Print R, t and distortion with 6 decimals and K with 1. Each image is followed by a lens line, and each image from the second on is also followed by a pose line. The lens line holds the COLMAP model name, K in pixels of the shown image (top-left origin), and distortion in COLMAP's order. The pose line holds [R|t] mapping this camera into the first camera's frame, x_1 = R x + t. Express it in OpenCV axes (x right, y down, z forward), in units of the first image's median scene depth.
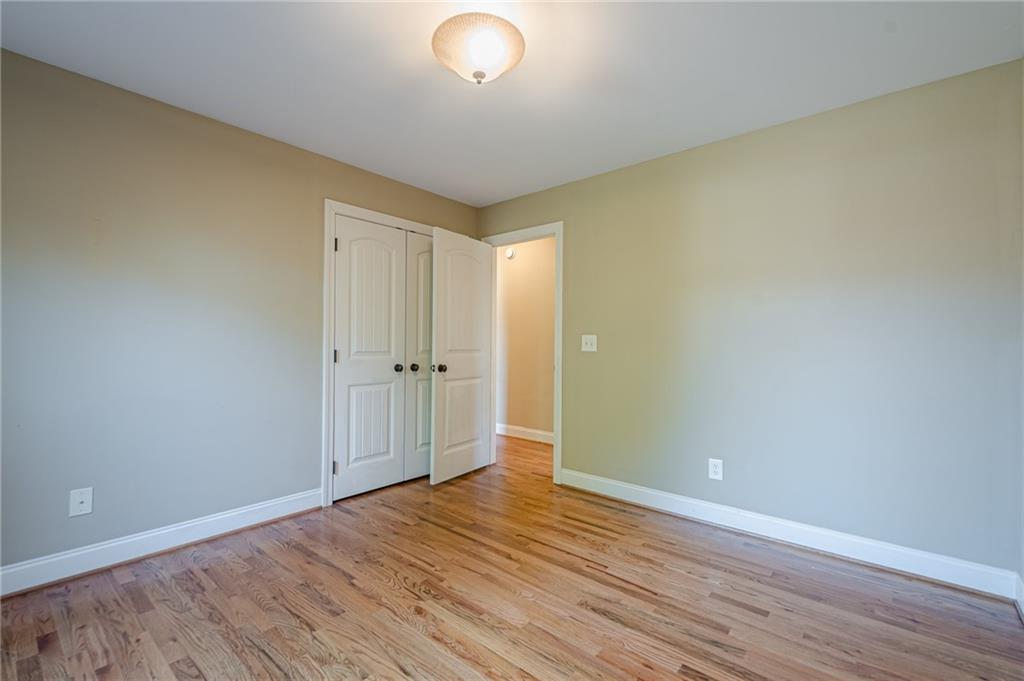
lens RADIAL K [[459.9, 0, 509.5], [0, 459.9, 342.9], [0, 0, 1]] dist [0.012977, -0.000584]
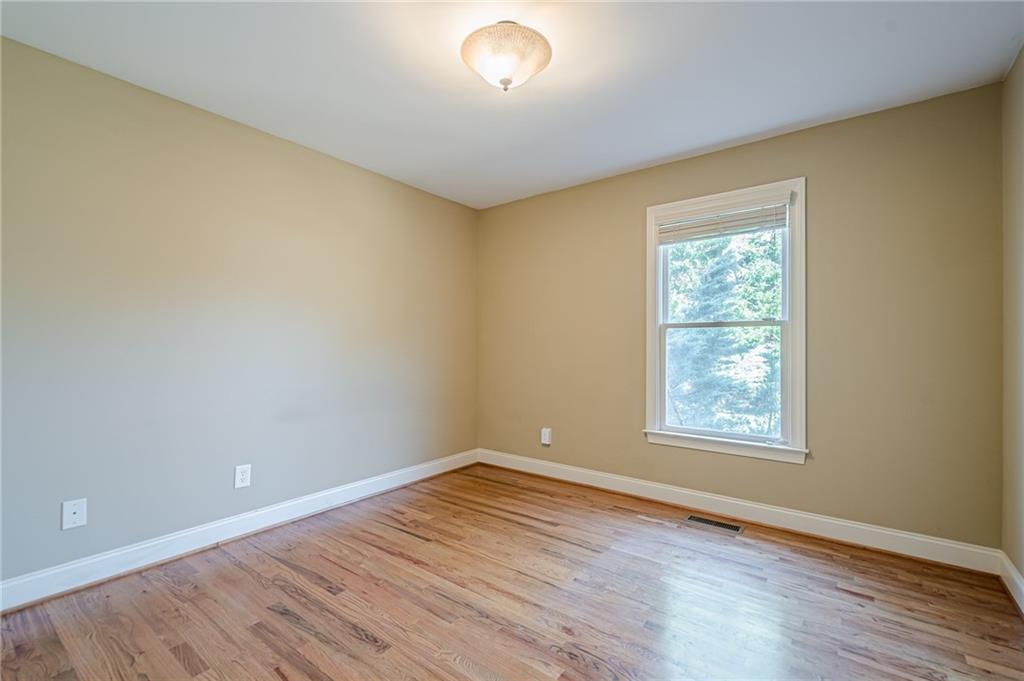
lens RADIAL K [[445.6, 0, 503.3], [0, 445.6, 341.1], [0, 0, 1]] dist [0.011615, -0.000935]
pose [[-0.999501, -0.010182, -0.029907, -0.027620], [-0.010077, 0.999943, -0.003643, 0.000237], [0.029942, -0.003340, -0.999546, 1.524413]]
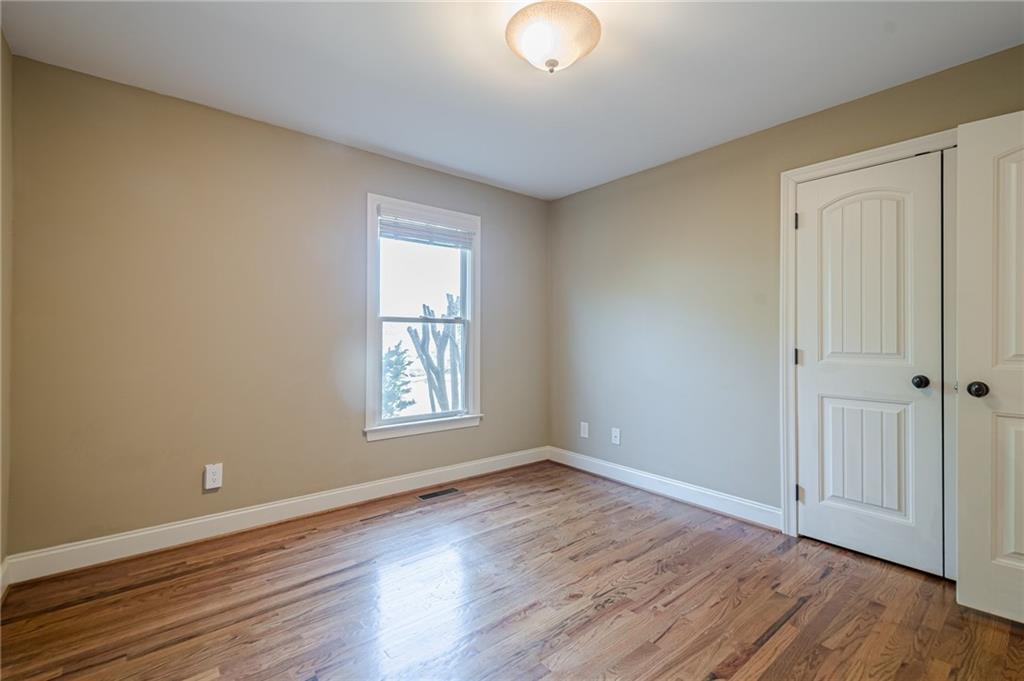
lens RADIAL K [[455.4, 0, 498.1], [0, 455.4, 334.7], [0, 0, 1]] dist [0.018417, -0.000773]
pose [[-0.202297, -0.016773, -0.979181, 0.685281], [-0.007652, 0.999850, -0.015546, 0.008583], [0.979294, 0.004348, -0.202395, 0.830038]]
